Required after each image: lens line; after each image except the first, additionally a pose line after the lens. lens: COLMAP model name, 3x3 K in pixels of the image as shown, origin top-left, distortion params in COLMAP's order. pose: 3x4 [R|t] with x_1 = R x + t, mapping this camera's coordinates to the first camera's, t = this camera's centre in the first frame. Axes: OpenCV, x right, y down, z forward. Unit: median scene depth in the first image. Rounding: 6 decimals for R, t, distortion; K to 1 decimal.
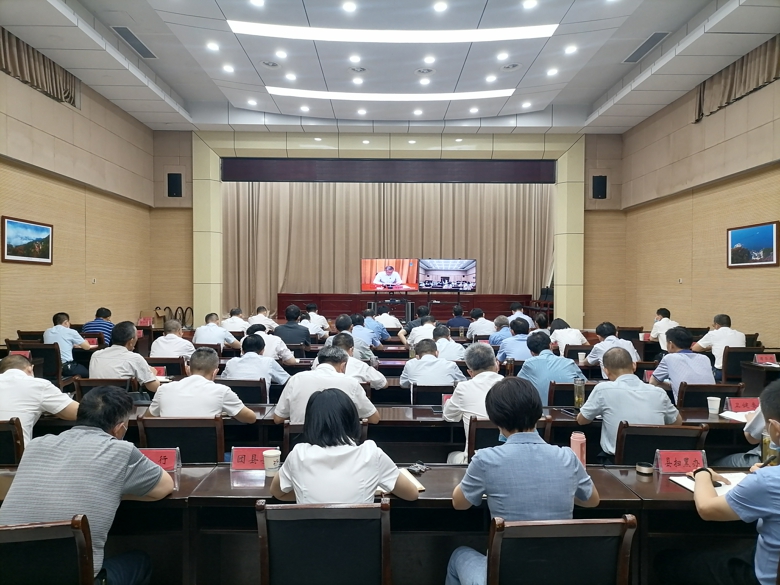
lens RADIAL K [[585.9, 0, 391.8], [0, 585.9, 294.8], [0, 0, 1]] dist [0.038476, -0.011097]
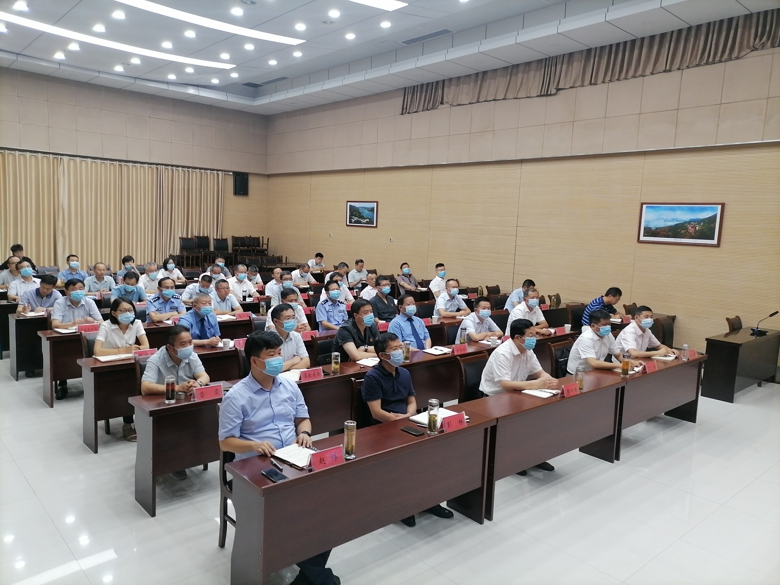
lens RADIAL K [[585.9, 0, 385.6], [0, 585.9, 291.3], [0, 0, 1]] dist [0.038476, -0.011097]
pose [[-0.757582, 0.038097, -0.651627, 0.382770], [-0.059302, 0.990150, 0.126834, -0.062336], [0.650041, 0.134730, -0.747860, 1.251693]]
